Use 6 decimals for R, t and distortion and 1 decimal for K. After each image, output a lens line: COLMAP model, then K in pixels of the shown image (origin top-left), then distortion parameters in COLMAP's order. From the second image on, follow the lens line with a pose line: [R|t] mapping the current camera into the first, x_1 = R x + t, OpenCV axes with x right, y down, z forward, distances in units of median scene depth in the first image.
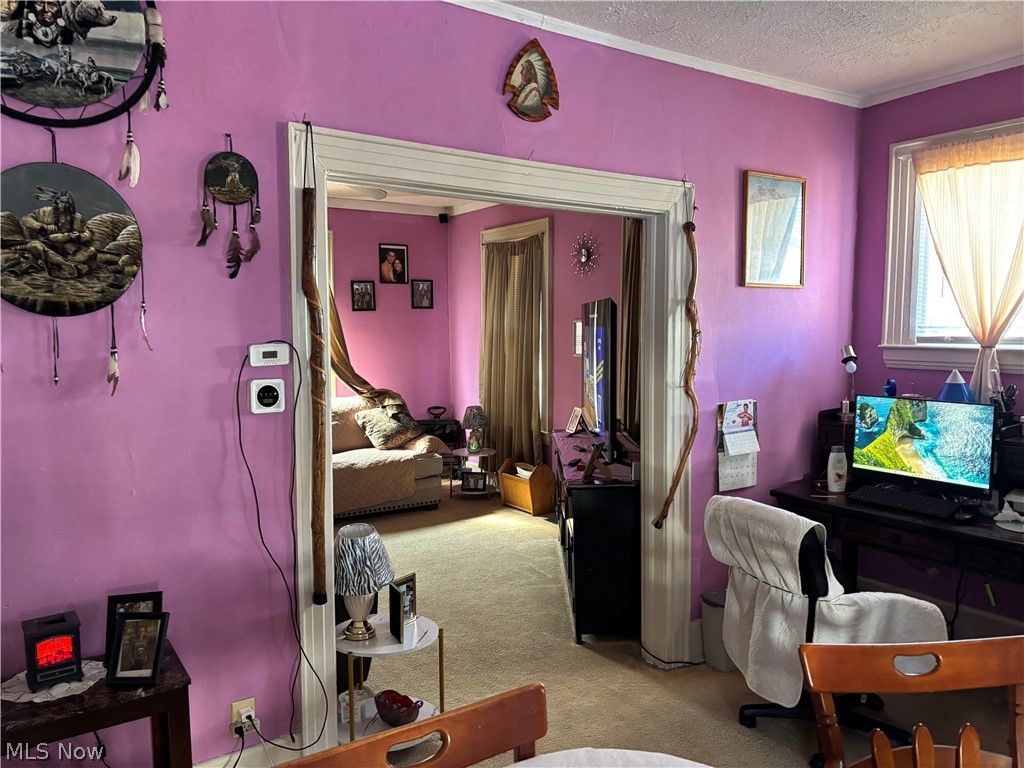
lens RADIAL K [[764.5, 0, 512.2], [0, 764.5, 387.1], [0, 0, 1]] dist [0.028984, -0.033634]
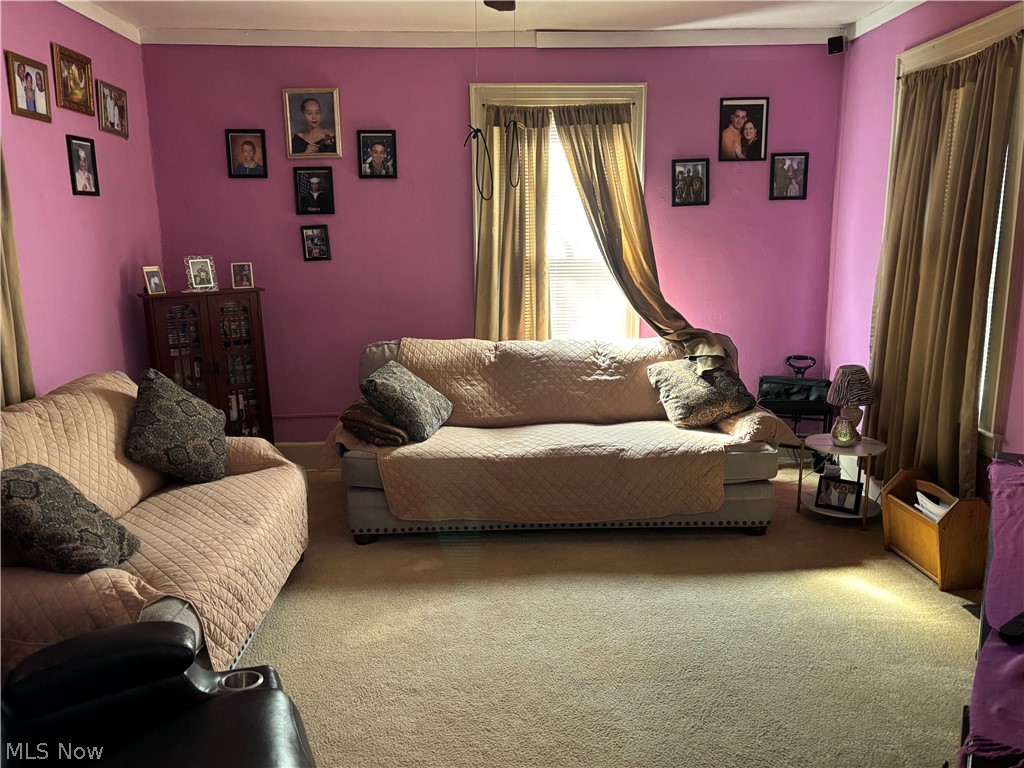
lens RADIAL K [[764.5, 0, 507.6], [0, 764.5, 377.6], [0, 0, 1]] dist [0.028984, -0.033634]
pose [[0.848196, 0.093986, -0.521278, 0.034640], [-0.034622, 0.991865, 0.122497, -0.030870], [0.528550, -0.085854, 0.844549, 0.378705]]
